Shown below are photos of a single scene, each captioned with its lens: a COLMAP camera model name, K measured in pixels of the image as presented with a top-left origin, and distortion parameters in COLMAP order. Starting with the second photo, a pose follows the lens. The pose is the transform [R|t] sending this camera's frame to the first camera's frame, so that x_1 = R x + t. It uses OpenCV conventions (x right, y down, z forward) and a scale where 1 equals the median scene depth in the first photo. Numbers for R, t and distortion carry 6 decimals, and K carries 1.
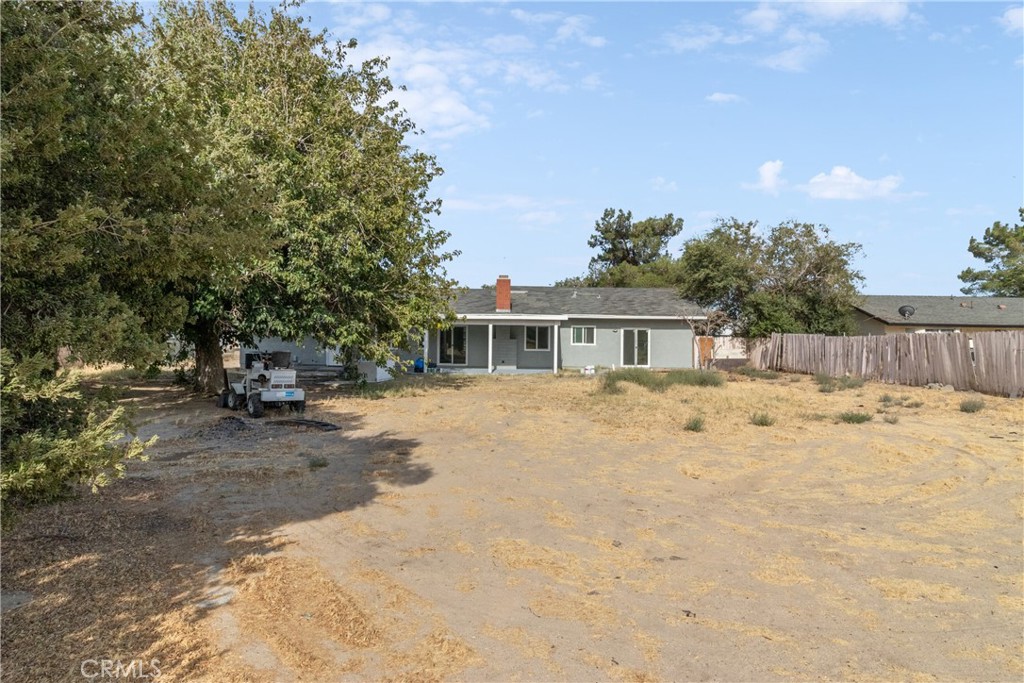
lens RADIAL K [[582.4, 0, 507.3], [0, 582.4, 337.0], [0, 0, 1]] dist [0.002168, 0.000397]
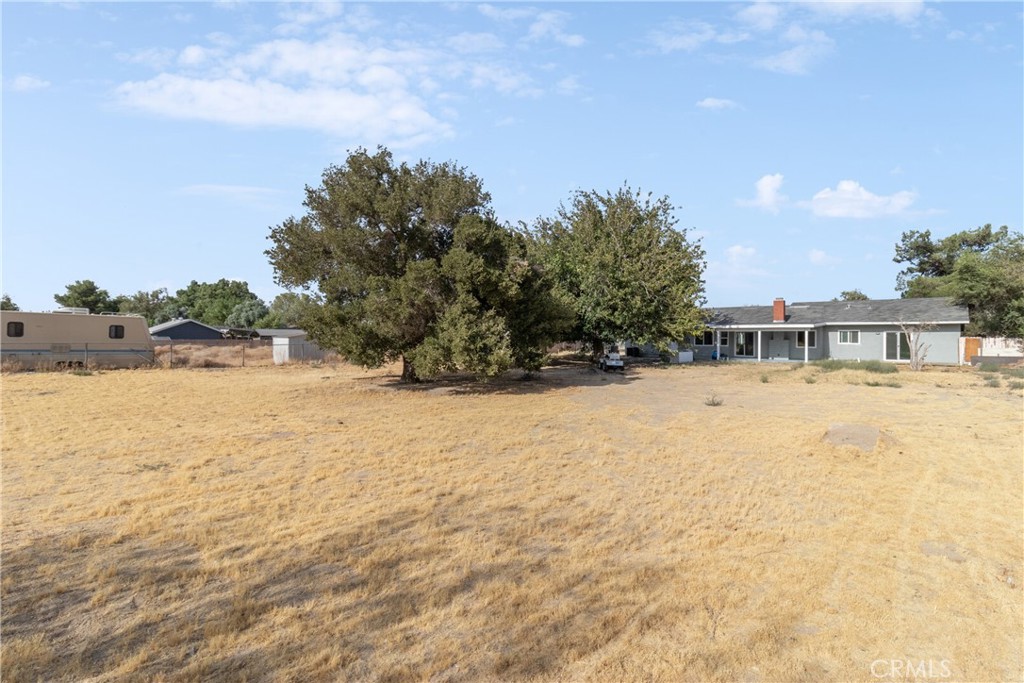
lens RADIAL K [[476.0, 0, 512.0], [0, 476.0, 340.5], [0, 0, 1]] dist [-0.000041, -0.000019]
pose [[0.732514, 0.000072, -0.680752, 0.343608], [0.006765, 0.999950, 0.007386, -0.008949], [0.680719, -0.010016, 0.732476, -0.405879]]
